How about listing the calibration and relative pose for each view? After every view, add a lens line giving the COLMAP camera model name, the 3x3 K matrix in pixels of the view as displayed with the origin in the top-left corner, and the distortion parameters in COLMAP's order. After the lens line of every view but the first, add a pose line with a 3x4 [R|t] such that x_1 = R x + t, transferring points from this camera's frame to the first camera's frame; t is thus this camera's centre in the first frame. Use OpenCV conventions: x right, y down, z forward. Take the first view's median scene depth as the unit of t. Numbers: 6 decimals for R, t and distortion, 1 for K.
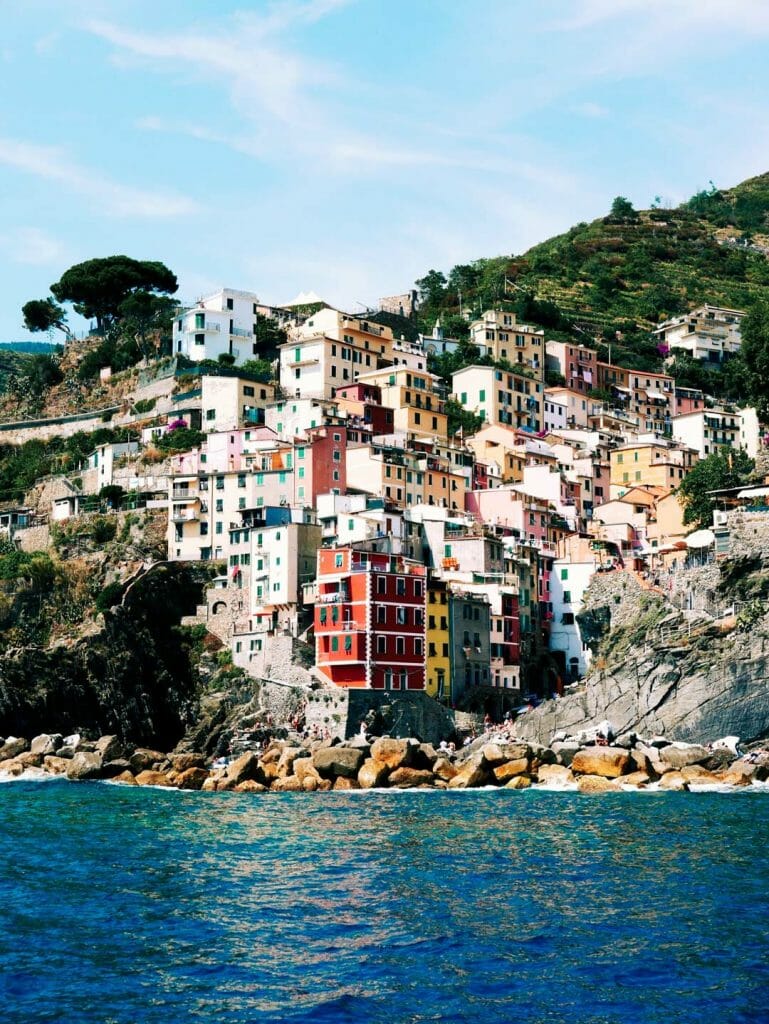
lens RADIAL K [[1730.9, 0, 384.5], [0, 1730.9, 512.0], [0, 0, 1]] dist [0.012033, 0.148482]
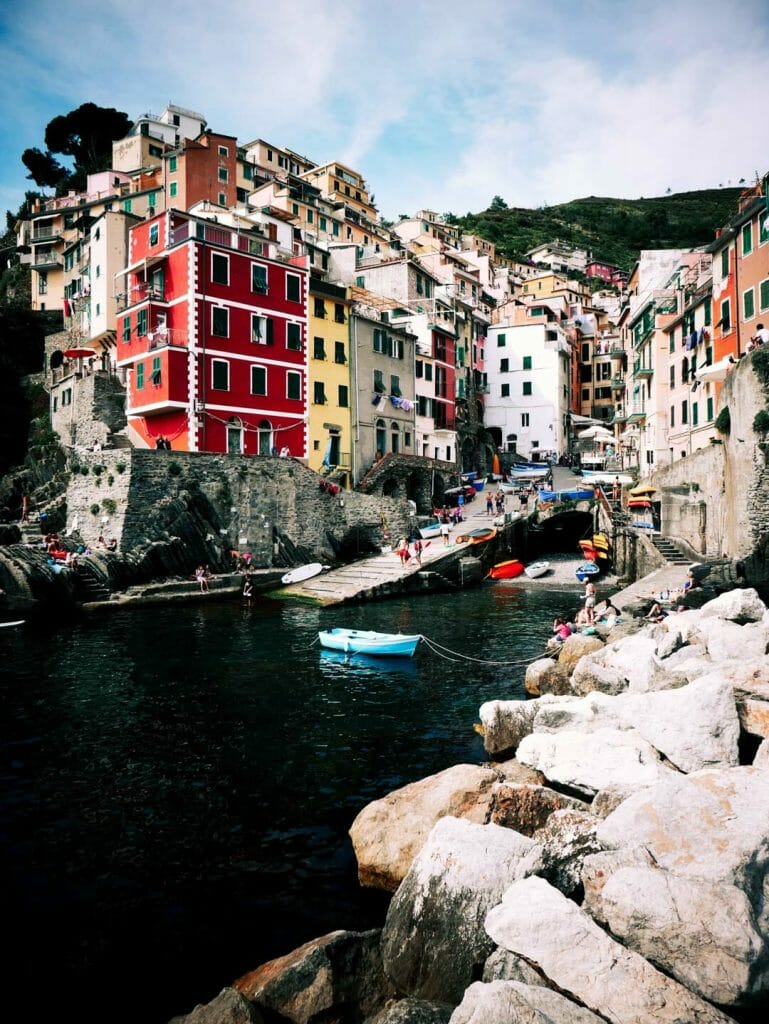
lens RADIAL K [[737.6, 0, 384.5], [0, 737.6, 512.0], [0, 0, 1]] dist [-0.037057, 0.003867]
pose [[0.999910, -0.003614, 0.012927, 0.039763], [0.001865, 0.991134, 0.132852, 0.073323], [-0.013292, -0.132816, 0.991052, 0.623747]]
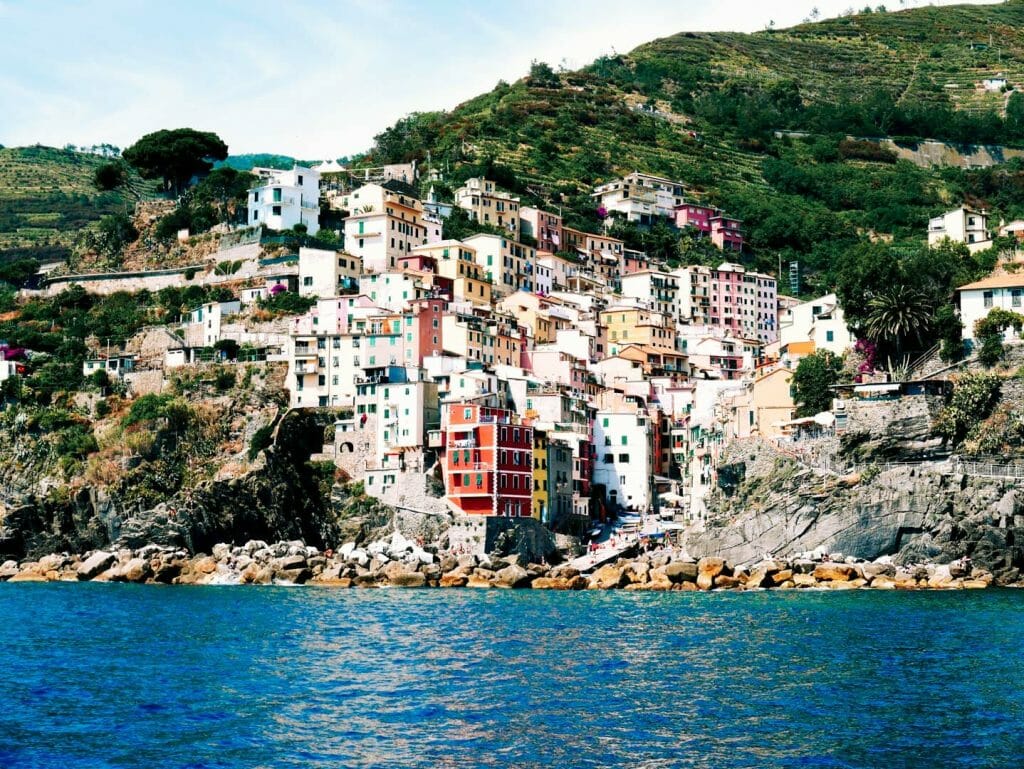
lens RADIAL K [[1730.9, 0, 512.0], [0, 1730.9, 384.5], [0, 0, 1]] dist [0.012033, 0.148482]
pose [[0.983772, 0.021173, 0.178168, -0.184289], [-0.027170, 0.999141, 0.031287, -0.028207], [-0.177353, -0.035620, 0.983502, -0.204728]]
